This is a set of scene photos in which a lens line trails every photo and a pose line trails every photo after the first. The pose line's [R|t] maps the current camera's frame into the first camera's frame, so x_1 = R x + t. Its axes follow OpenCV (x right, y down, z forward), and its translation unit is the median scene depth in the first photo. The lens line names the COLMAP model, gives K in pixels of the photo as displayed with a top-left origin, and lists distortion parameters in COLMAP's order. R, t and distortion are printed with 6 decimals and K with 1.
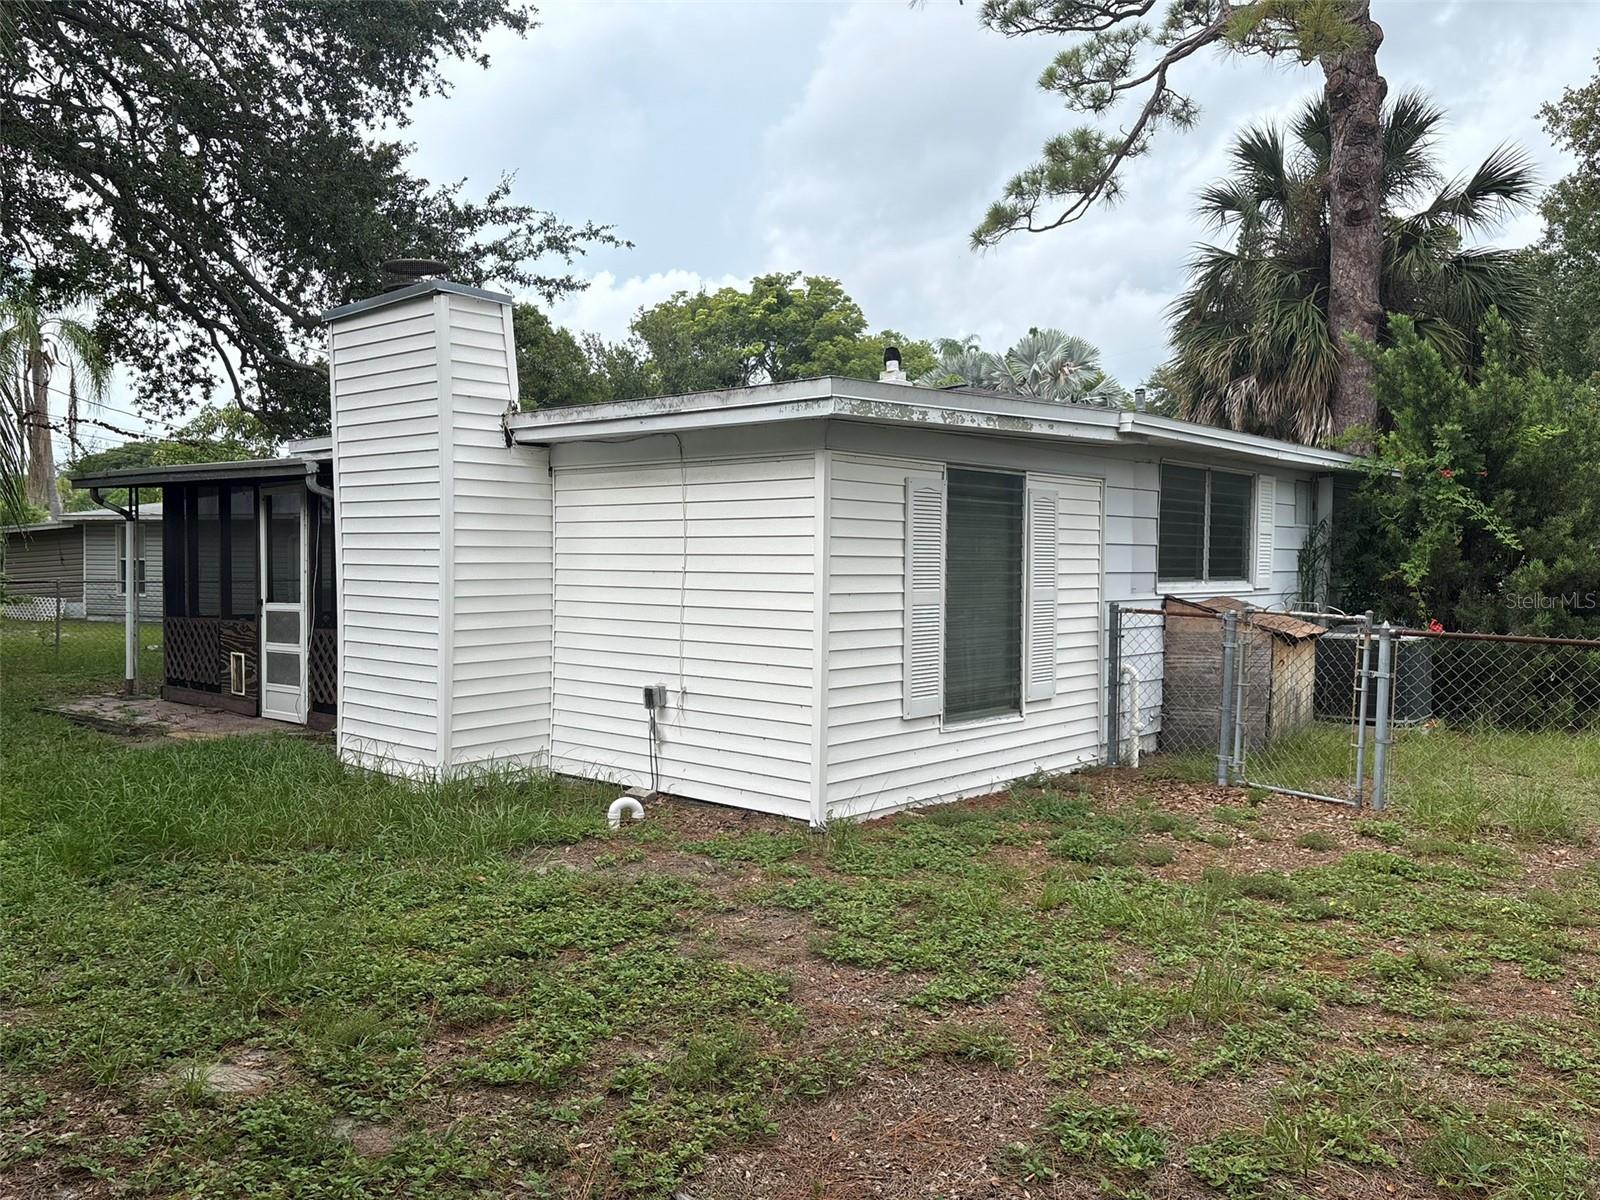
lens RADIAL K [[1220.5, 0, 800.3], [0, 1220.5, 602.2], [0, 0, 1]] dist [0.039370, -0.030642]
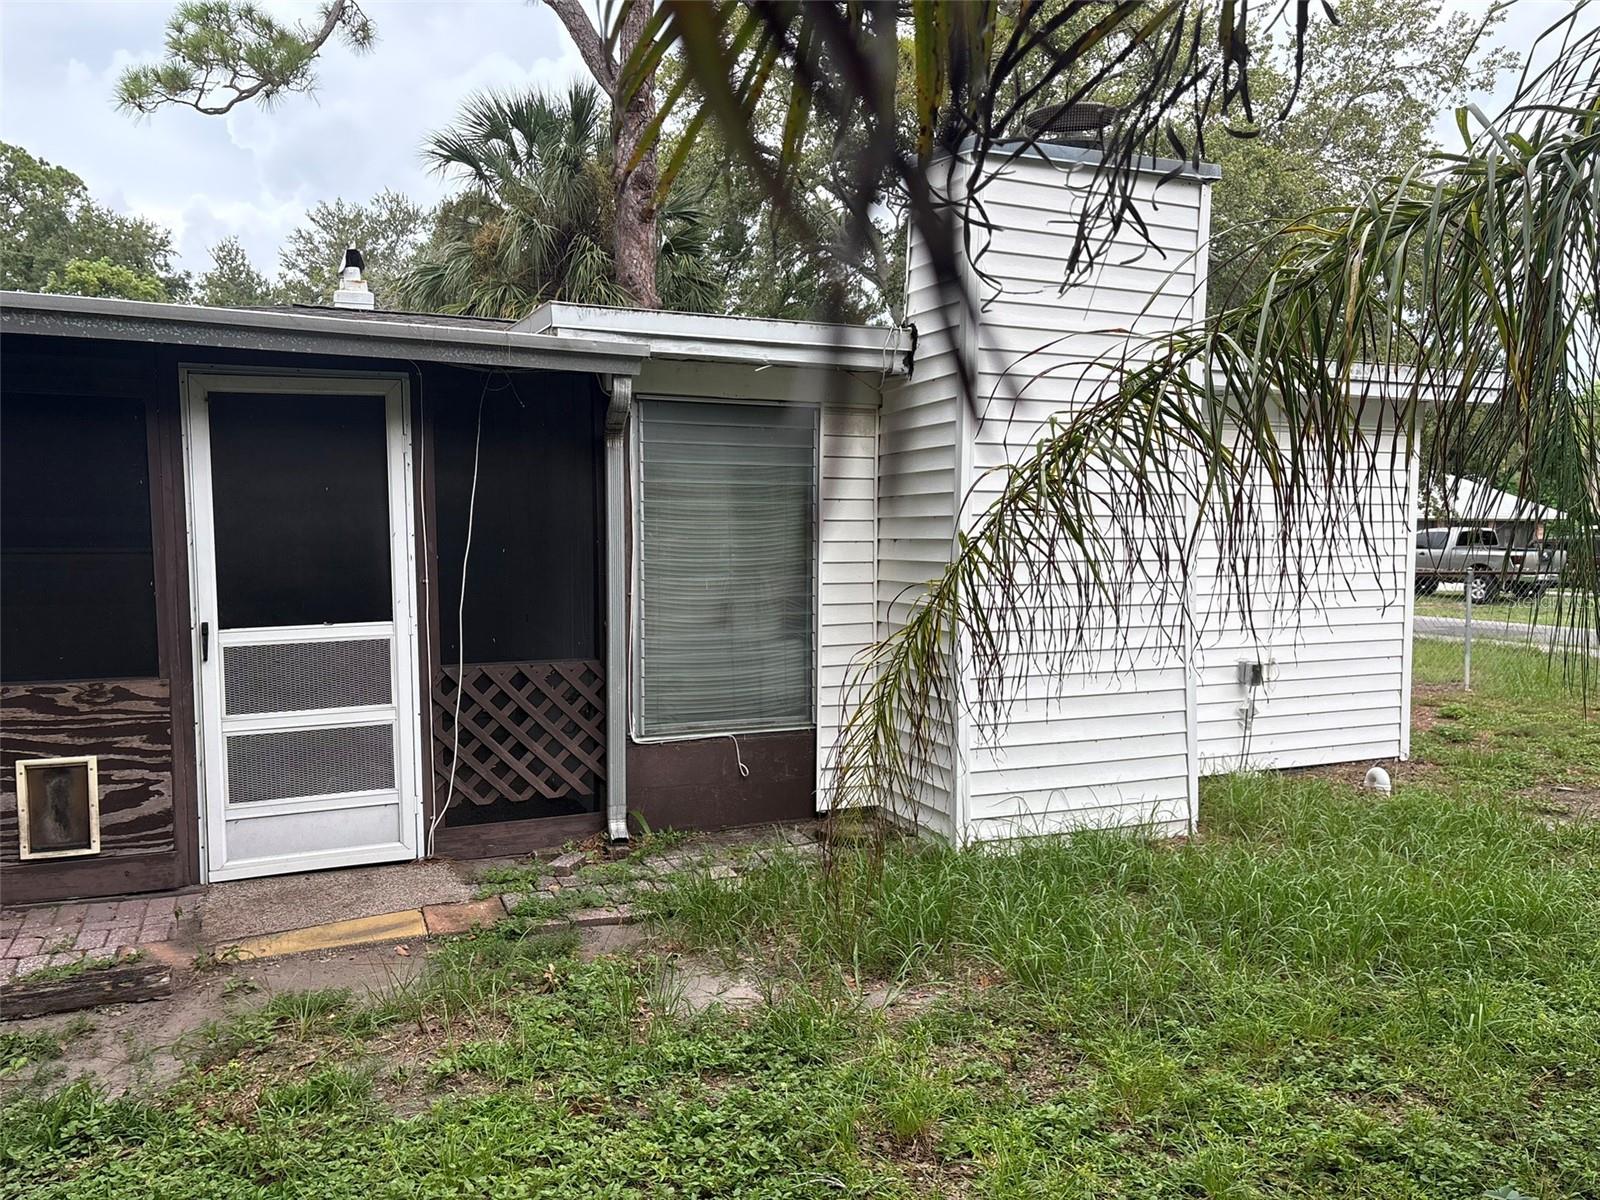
lens RADIAL K [[1220.5, 0, 800.4], [0, 1220.5, 604.8], [0, 0, 1]] dist [0.039370, -0.030642]
pose [[0.403485, -0.064284, 0.912725, -0.519769], [0.040095, 0.997813, 0.052552, -0.015370], [-0.914108, 0.015392, 0.405180, 0.431051]]
